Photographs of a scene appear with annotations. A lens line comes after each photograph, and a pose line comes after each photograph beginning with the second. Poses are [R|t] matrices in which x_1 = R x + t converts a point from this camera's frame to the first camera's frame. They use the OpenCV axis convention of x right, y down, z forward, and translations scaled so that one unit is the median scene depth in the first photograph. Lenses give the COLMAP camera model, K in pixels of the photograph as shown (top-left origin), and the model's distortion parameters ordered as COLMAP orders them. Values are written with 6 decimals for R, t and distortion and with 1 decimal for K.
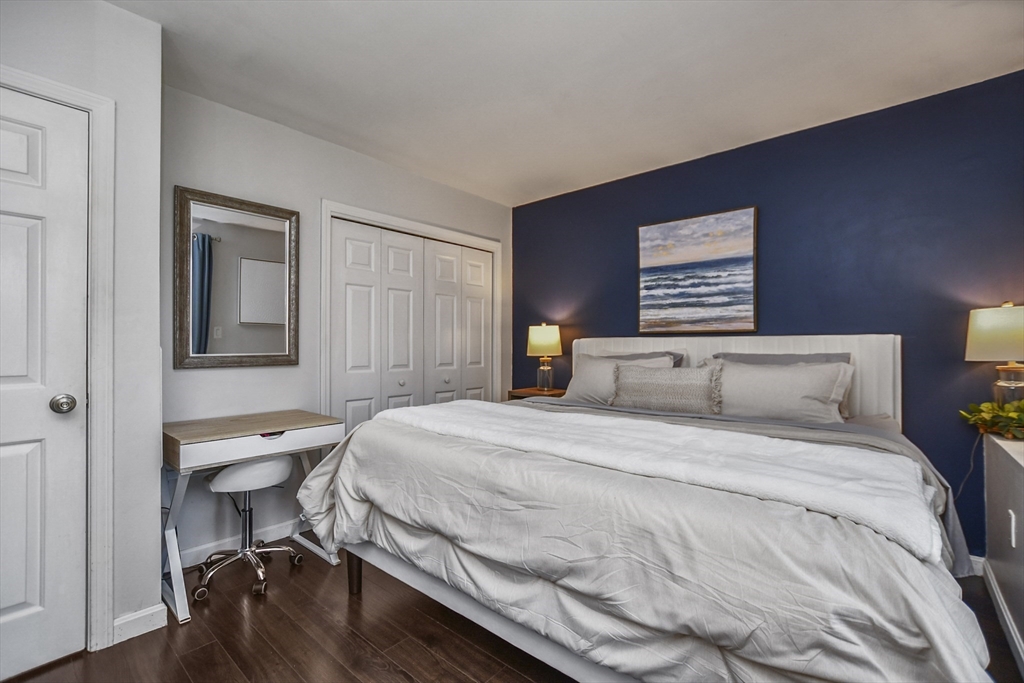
lens RADIAL K [[452.1, 0, 512.3], [0, 452.1, 344.3], [0, 0, 1]] dist [-0.012507, 0.003666]
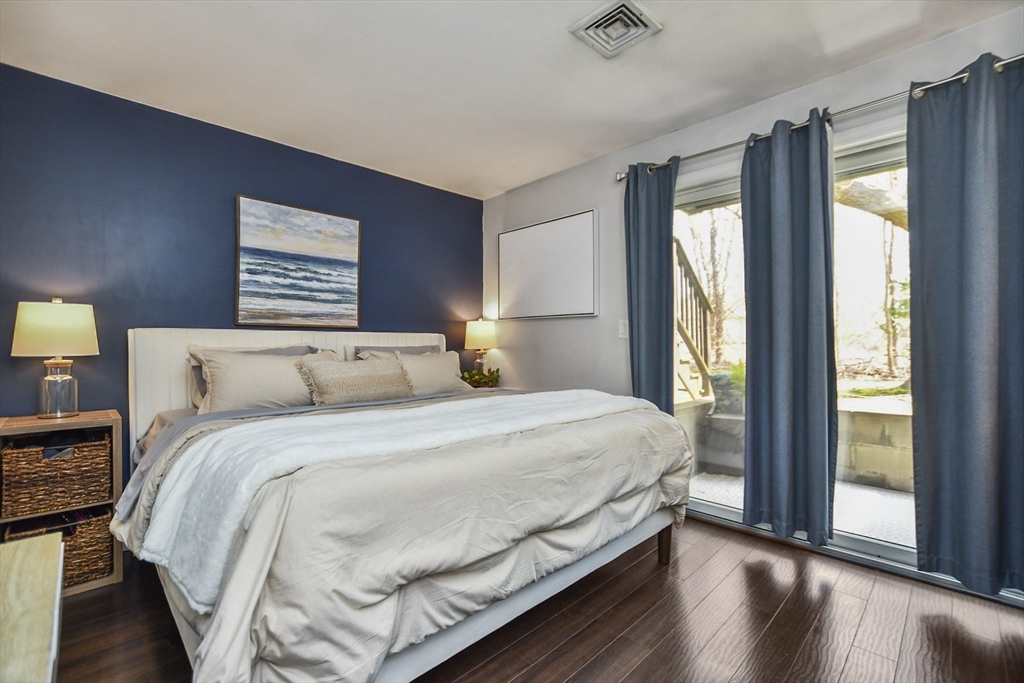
lens RADIAL K [[452.1, 0, 509.1], [0, 452.1, 344.6], [0, 0, 1]] dist [-0.012507, 0.003666]
pose [[0.082606, 0.000154, 0.996582, -0.552131], [-0.000069, 1.000000, -0.000149, 0.013447], [-0.996582, -0.000057, 0.082606, 0.487606]]
